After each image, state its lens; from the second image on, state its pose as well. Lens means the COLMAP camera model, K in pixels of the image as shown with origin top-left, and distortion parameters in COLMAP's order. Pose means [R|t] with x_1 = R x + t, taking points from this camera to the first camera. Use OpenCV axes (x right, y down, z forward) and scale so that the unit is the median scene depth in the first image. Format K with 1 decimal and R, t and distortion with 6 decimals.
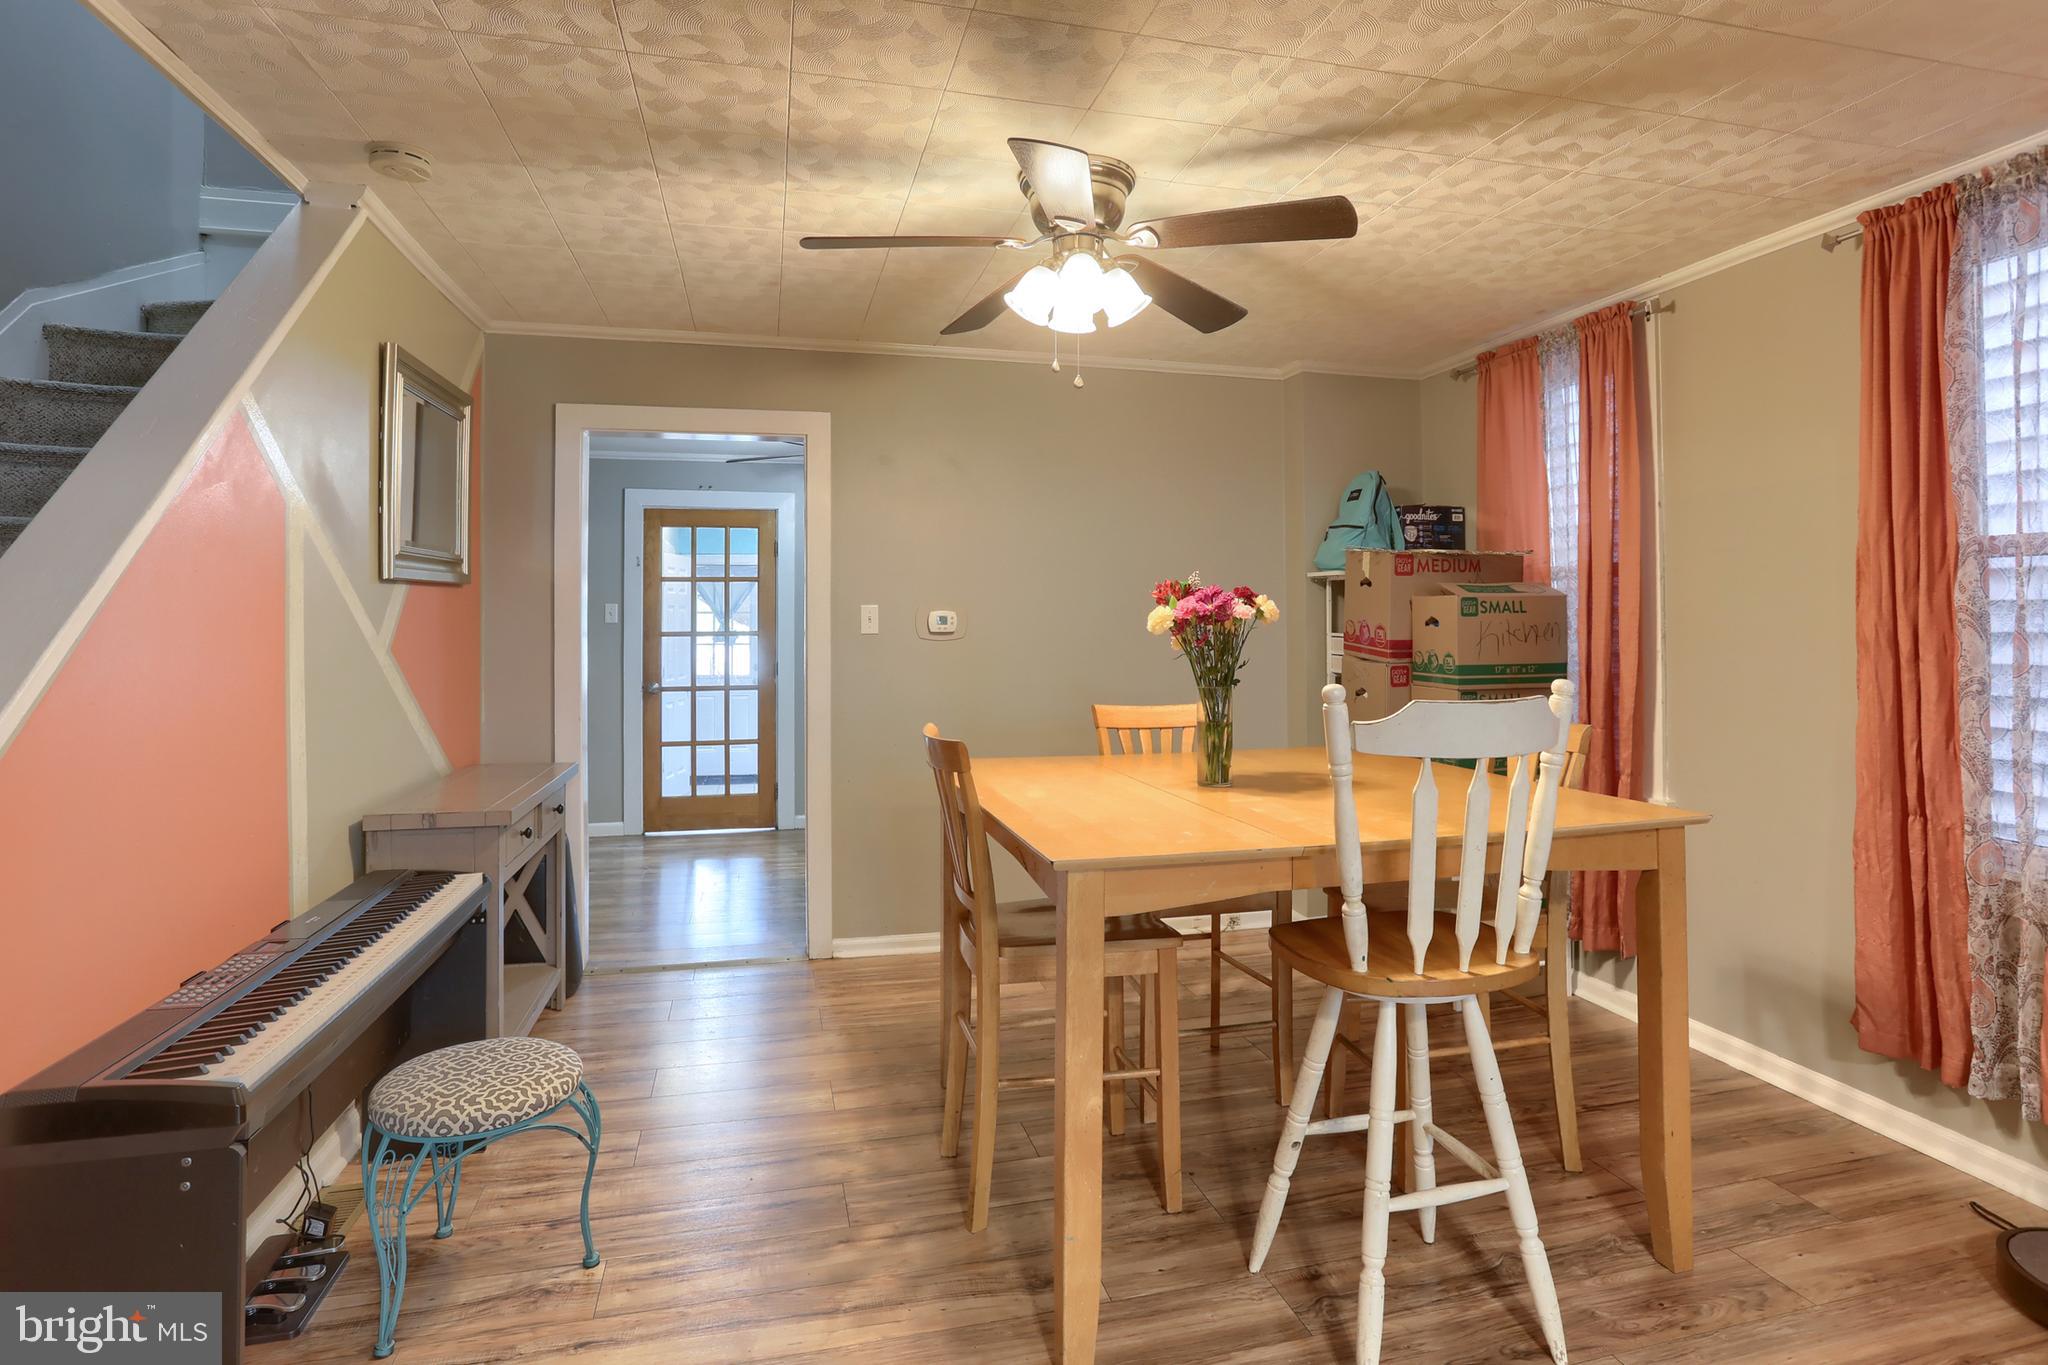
lens RADIAL K [[1089.8, 0, 1025.7], [0, 1089.8, 652.6], [0, 0, 1]] dist [-0.001292, -0.000038]
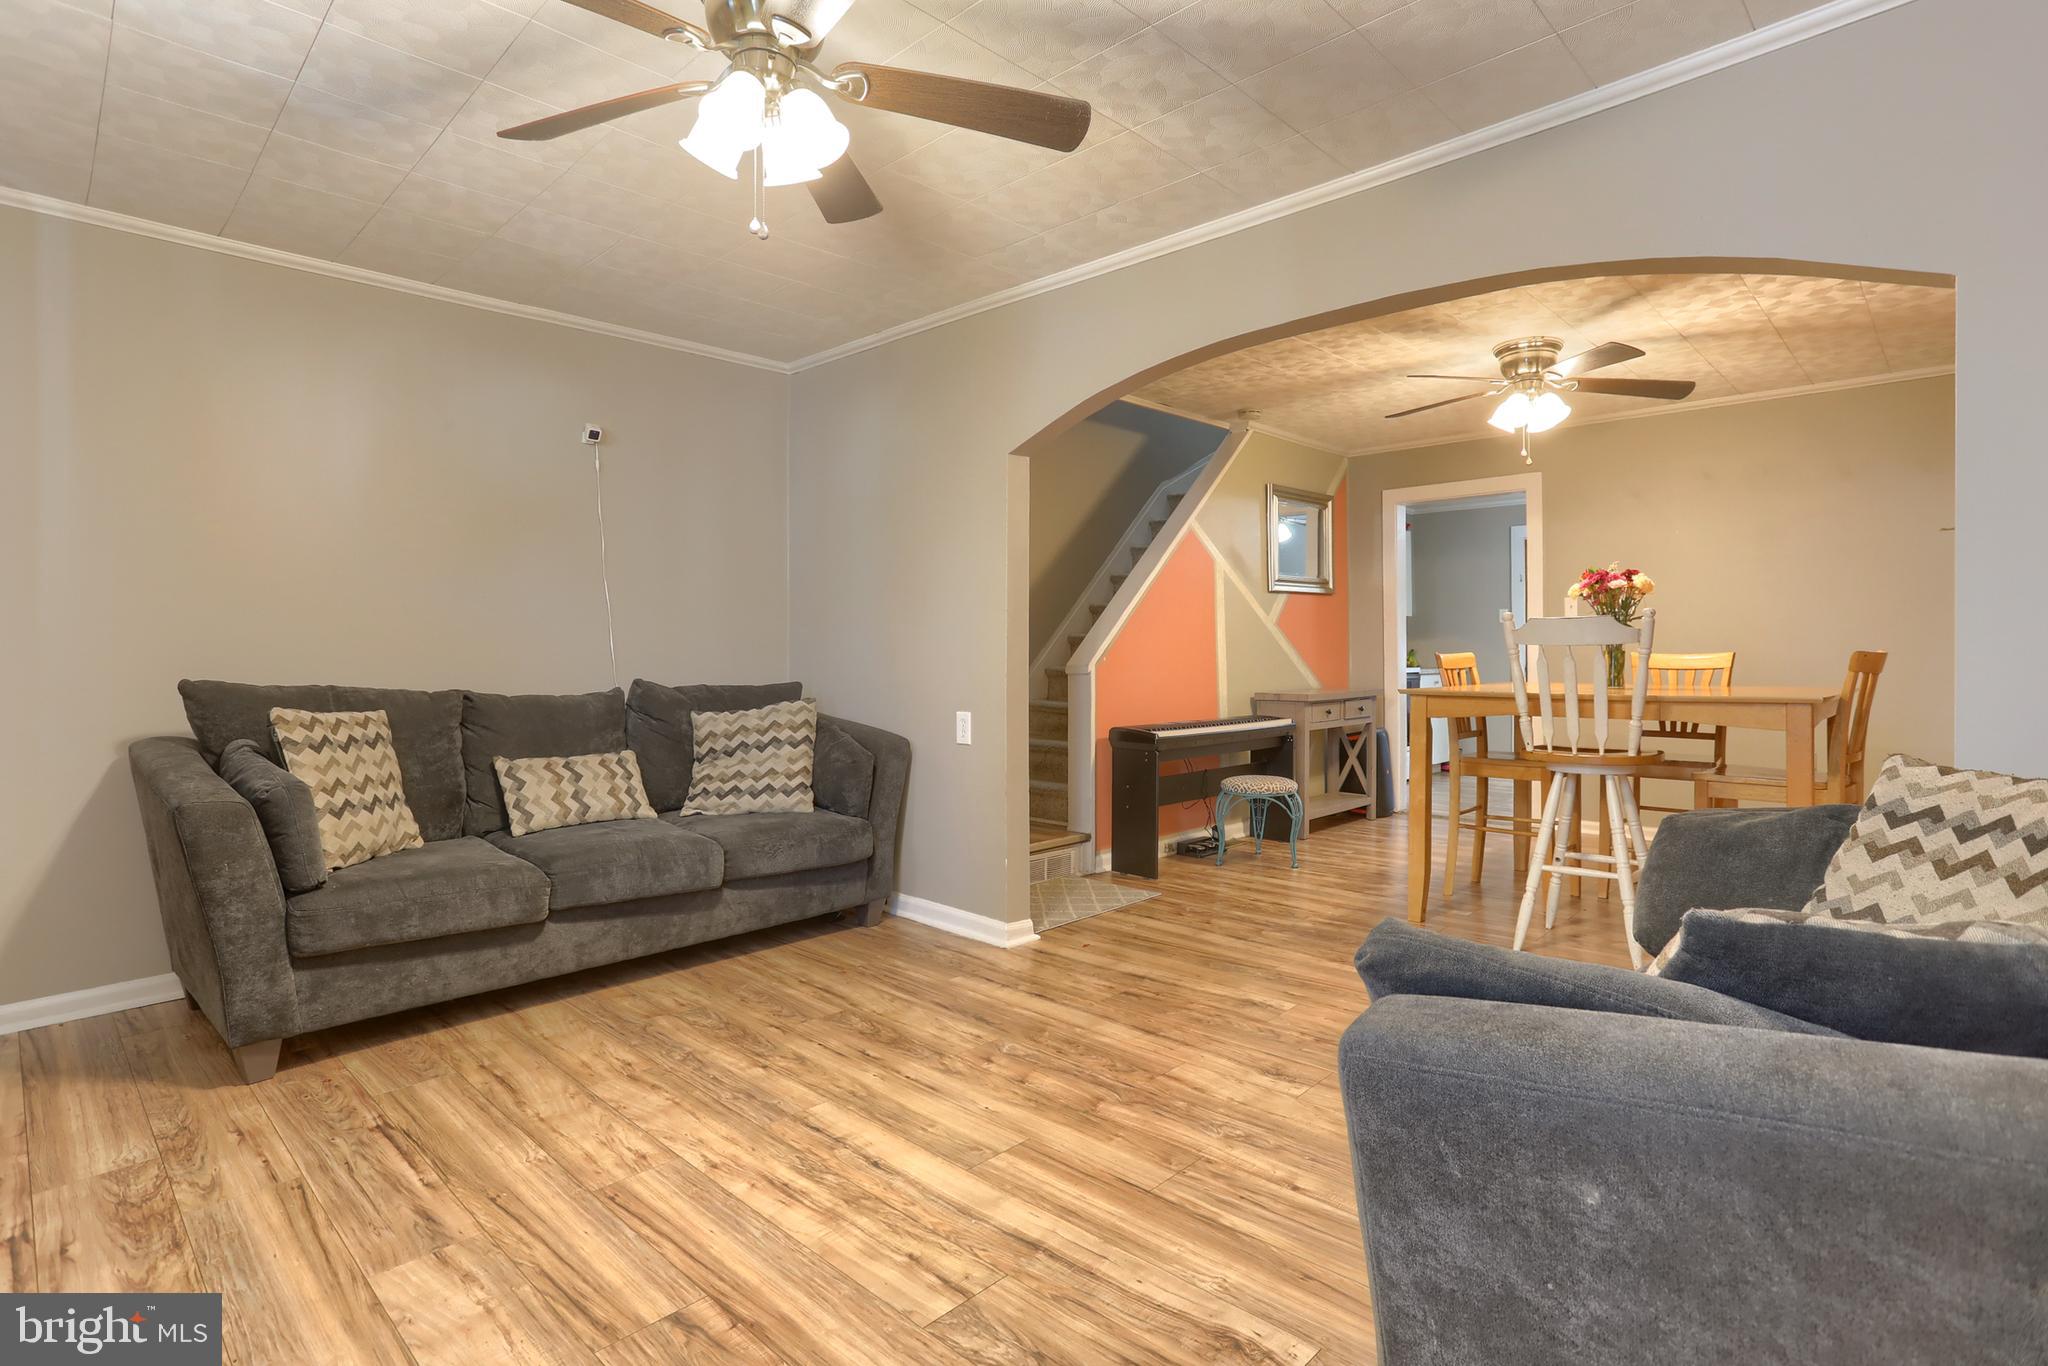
lens RADIAL K [[1025.2, 0, 1024.0], [0, 1025.2, 683.0], [0, 0, 1]] dist [-0.001930, 0.031341]
pose [[0.539621, 0.022792, -0.841600, 1.099126], [-0.022373, 0.999669, 0.012727, 0.128023], [0.841611, 0.011962, 0.539952, -0.649851]]
